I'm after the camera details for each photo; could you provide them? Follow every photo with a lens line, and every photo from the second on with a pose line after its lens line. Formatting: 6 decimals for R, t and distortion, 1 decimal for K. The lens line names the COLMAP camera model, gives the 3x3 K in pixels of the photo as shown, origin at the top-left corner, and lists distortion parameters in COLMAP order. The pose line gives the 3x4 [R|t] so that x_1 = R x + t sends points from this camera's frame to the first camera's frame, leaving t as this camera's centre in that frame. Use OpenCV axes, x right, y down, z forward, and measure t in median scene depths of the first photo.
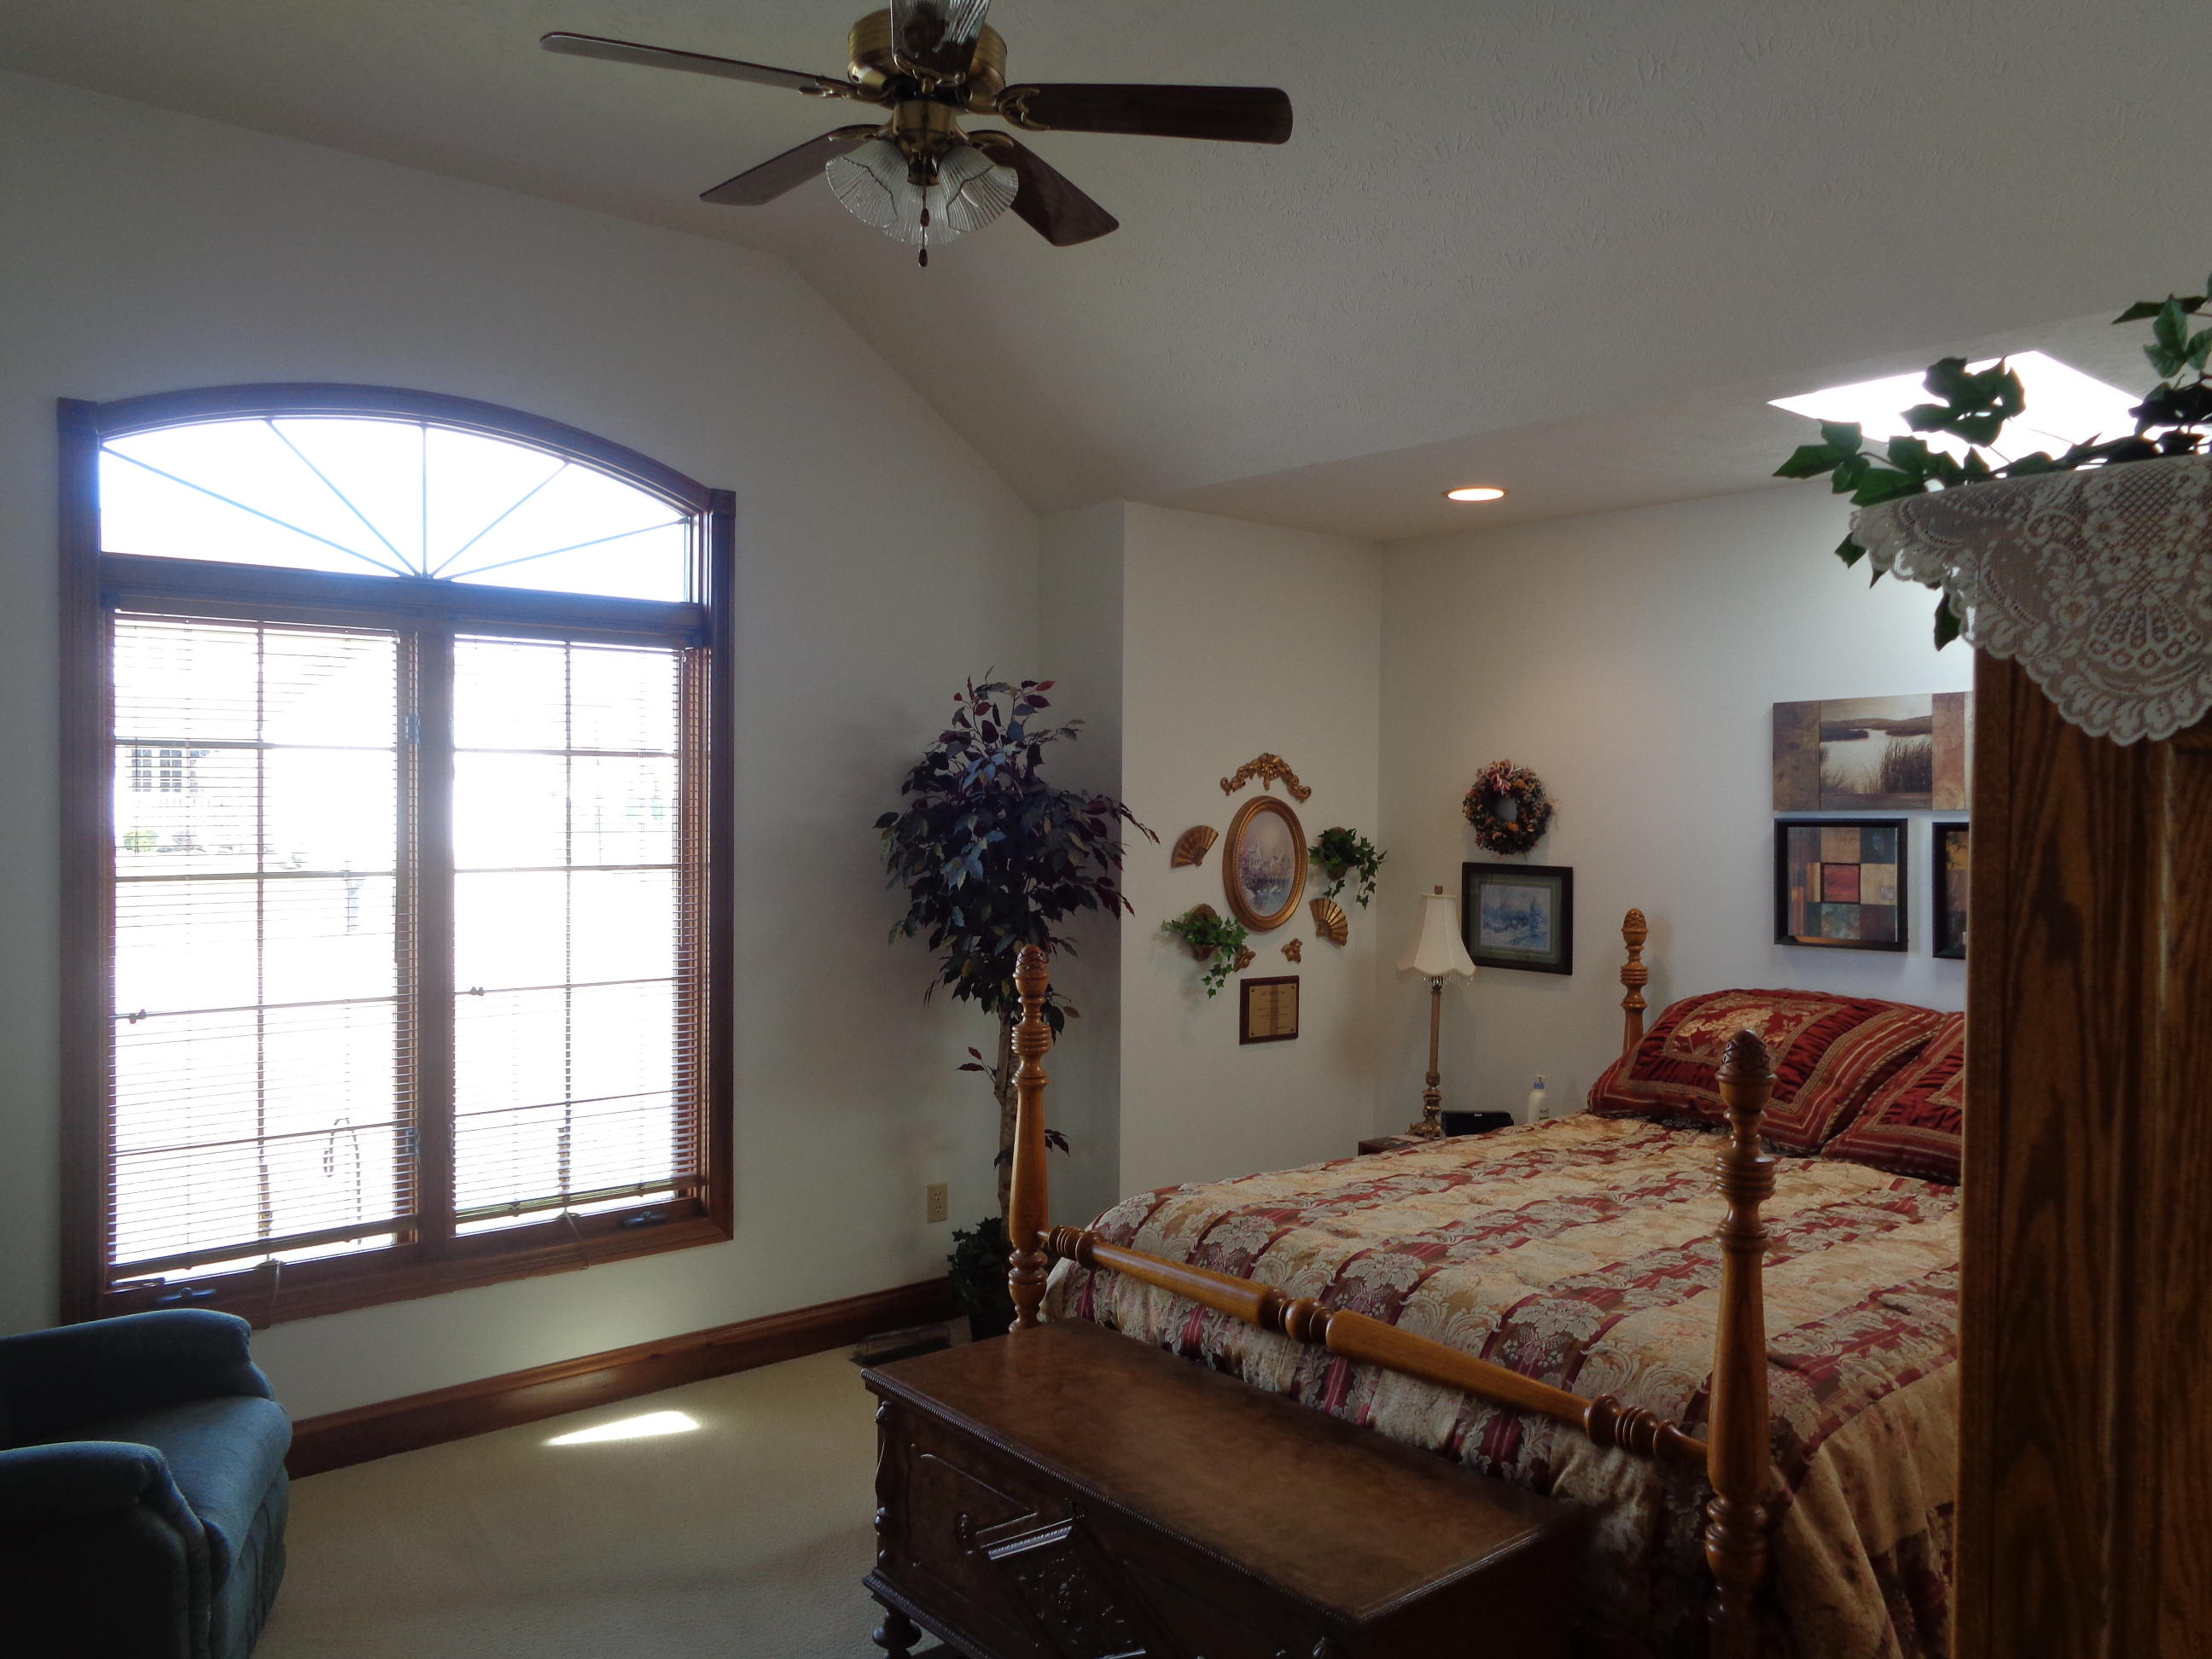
lens RADIAL K [[1666.1, 0, 1114.5], [0, 1666.1, 827.9], [0, 0, 1]] dist [0.009986, 0.002621]
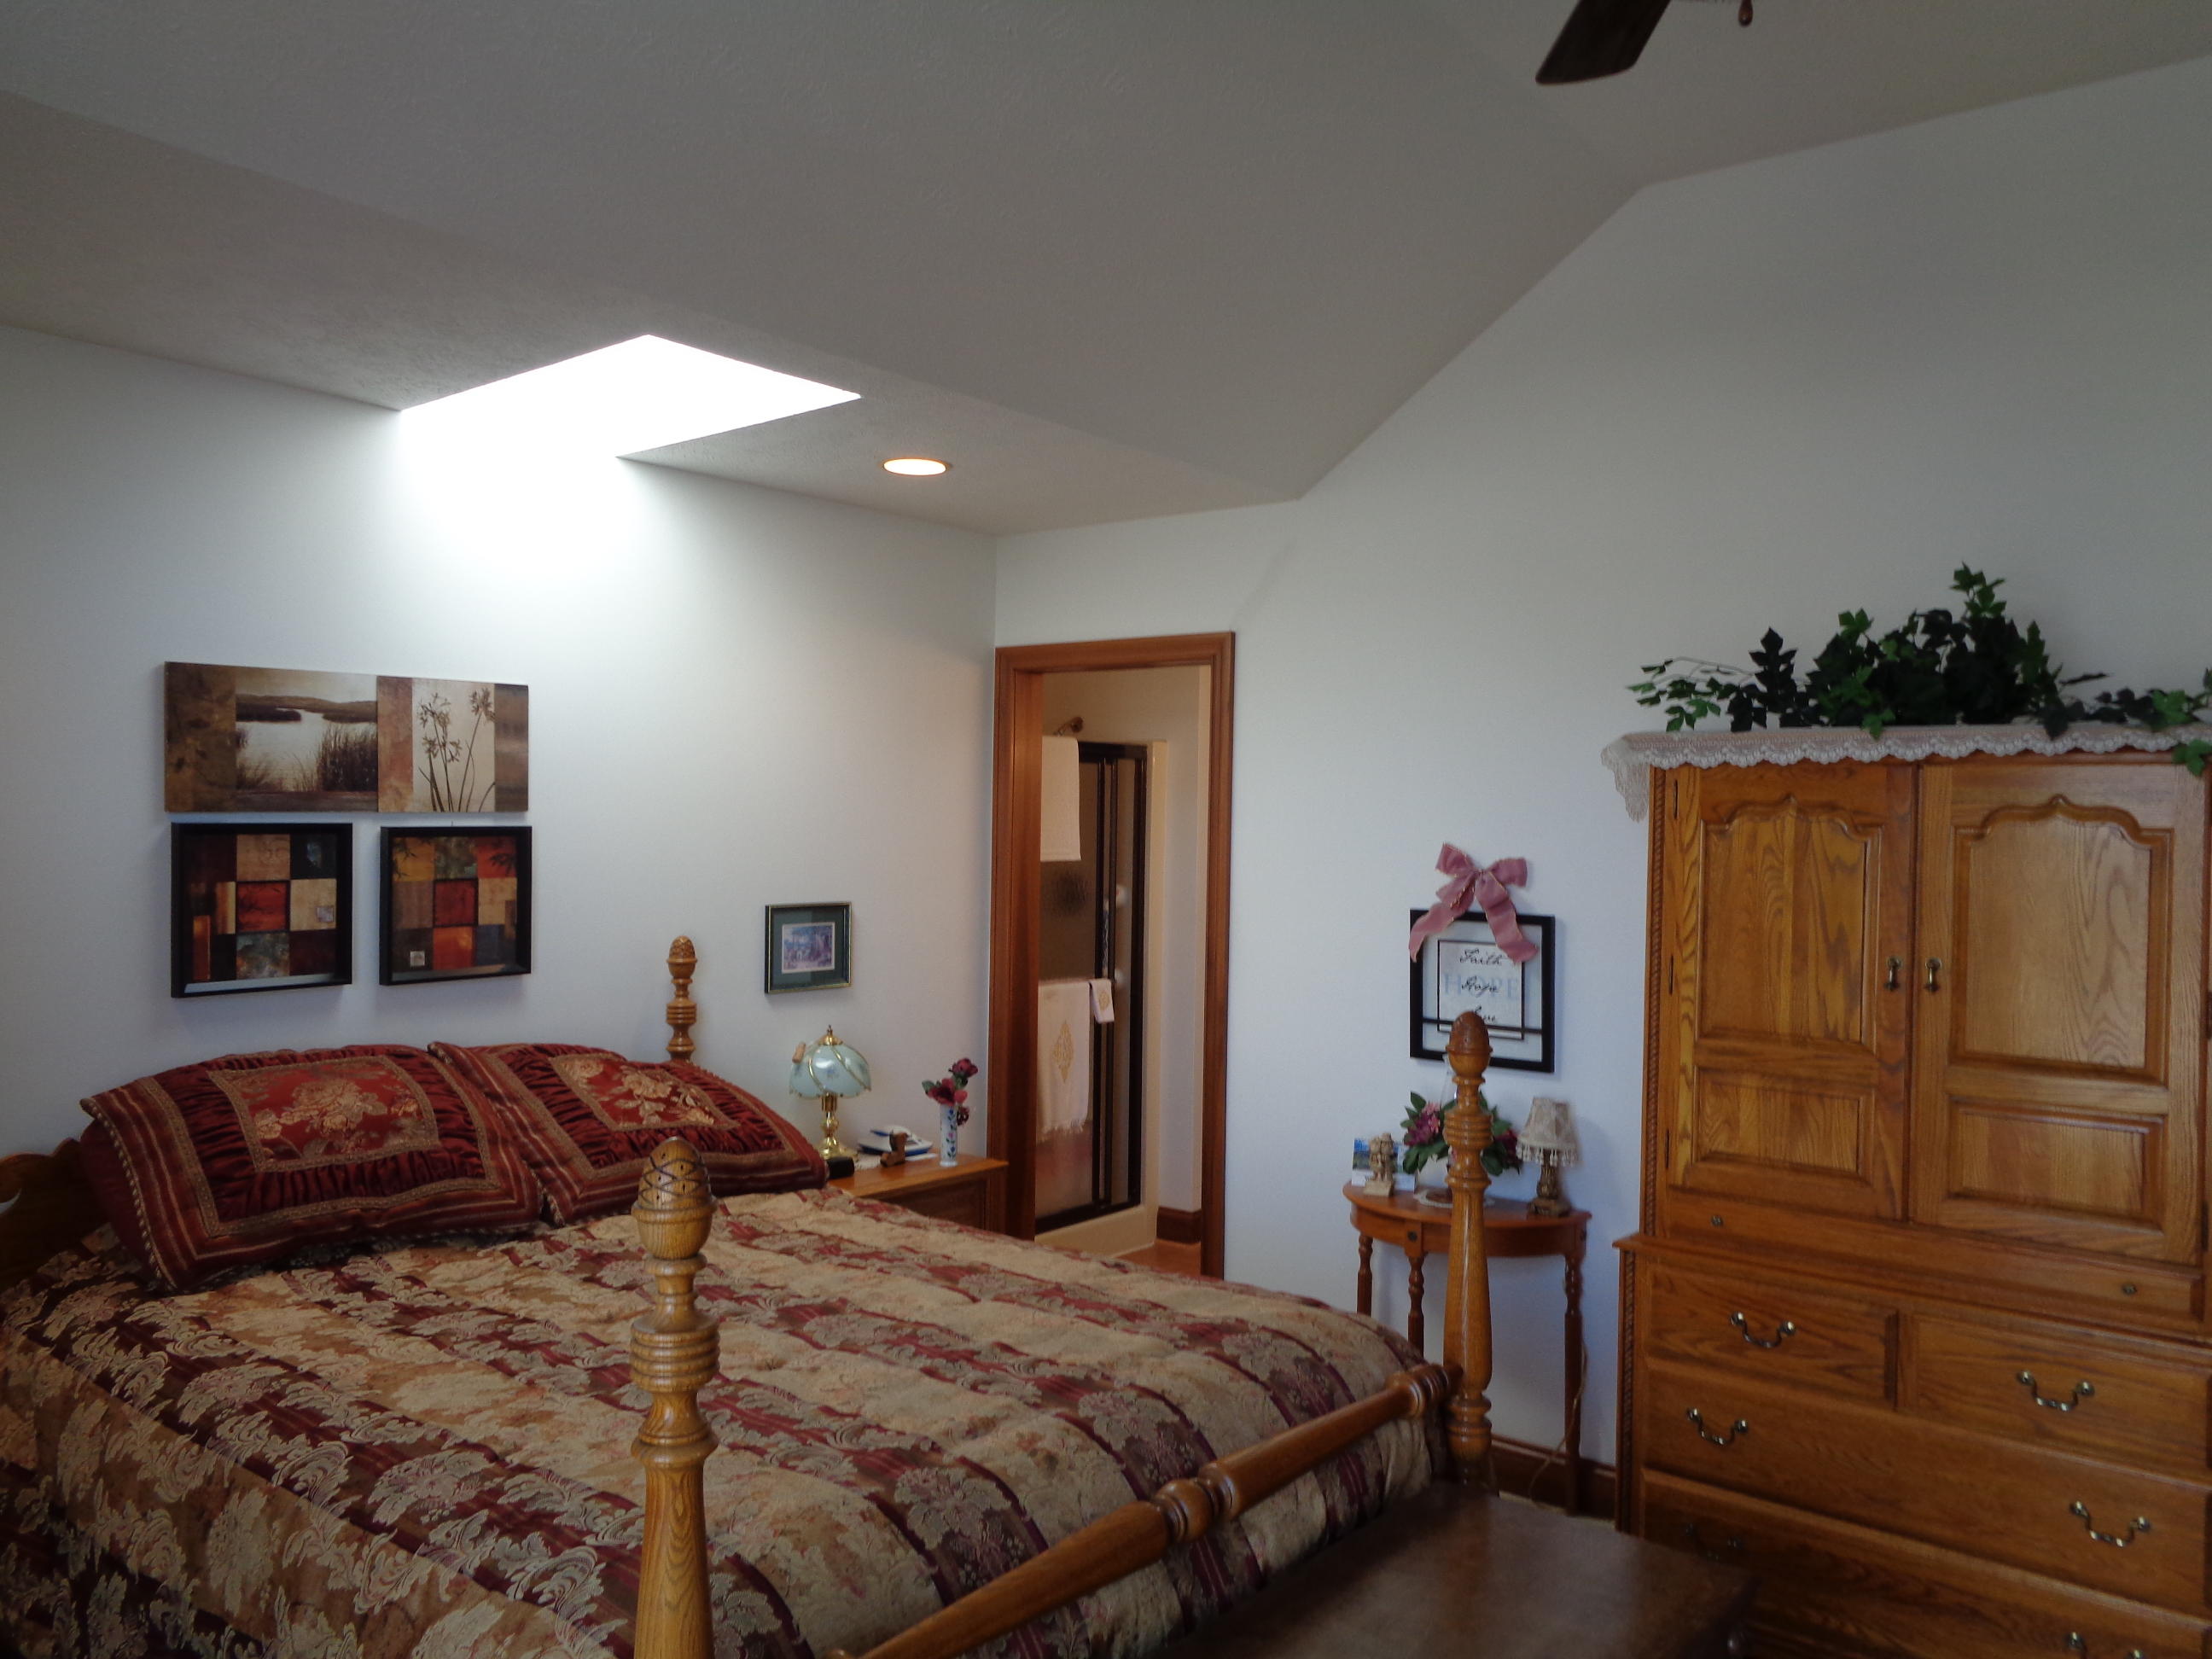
lens RADIAL K [[1666.1, 0, 1114.5], [0, 1666.1, 827.9], [0, 0, 1]] dist [0.009986, 0.002621]
pose [[-0.180466, -0.012991, 0.983495, -0.403129], [-0.000014, 0.999913, 0.013206, -0.013774], [-0.983581, 0.002370, -0.180450, 0.768561]]
